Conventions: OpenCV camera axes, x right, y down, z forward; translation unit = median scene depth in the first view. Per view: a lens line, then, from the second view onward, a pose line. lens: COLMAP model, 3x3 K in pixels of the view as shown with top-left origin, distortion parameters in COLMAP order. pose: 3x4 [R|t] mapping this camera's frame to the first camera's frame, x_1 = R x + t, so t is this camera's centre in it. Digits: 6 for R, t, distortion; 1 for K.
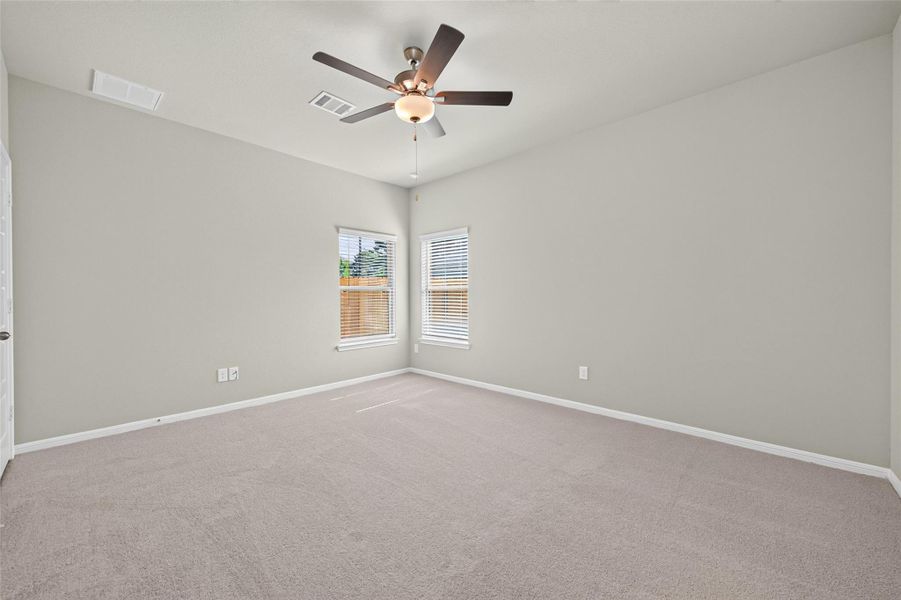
lens RADIAL K [[350.4, 0, 452.2], [0, 350.4, 299.3], [0, 0, 1]] dist [0.003301, 0.000014]
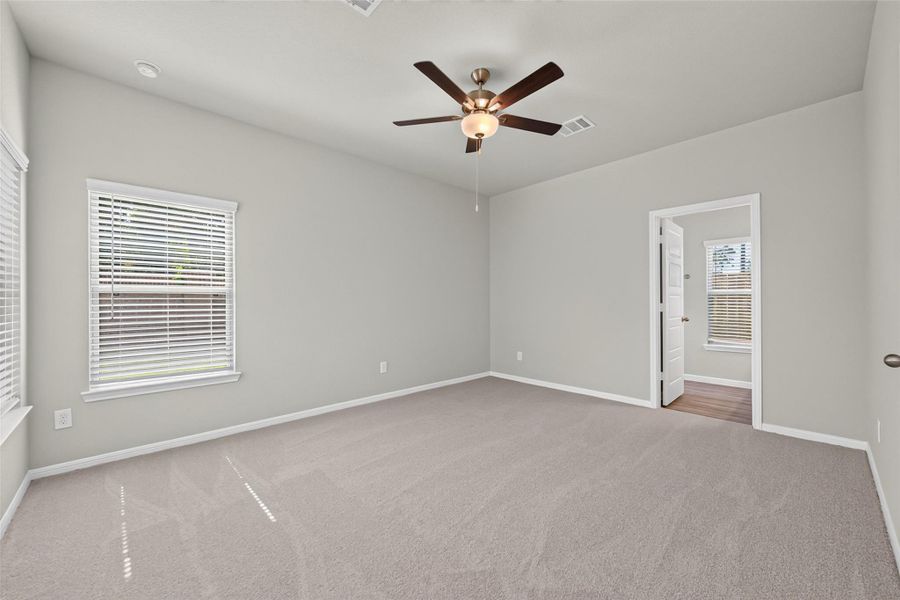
lens RADIAL K [[350.0, 0, 451.7], [0, 350.0, 299.3], [0, 0, 1]] dist [0.003301, 0.000014]
pose [[0.068351, 0.007209, 0.997635, -0.629837], [0.013864, 0.999870, -0.008175, -0.005165], [-0.997565, 0.014390, 0.068242, 0.551966]]
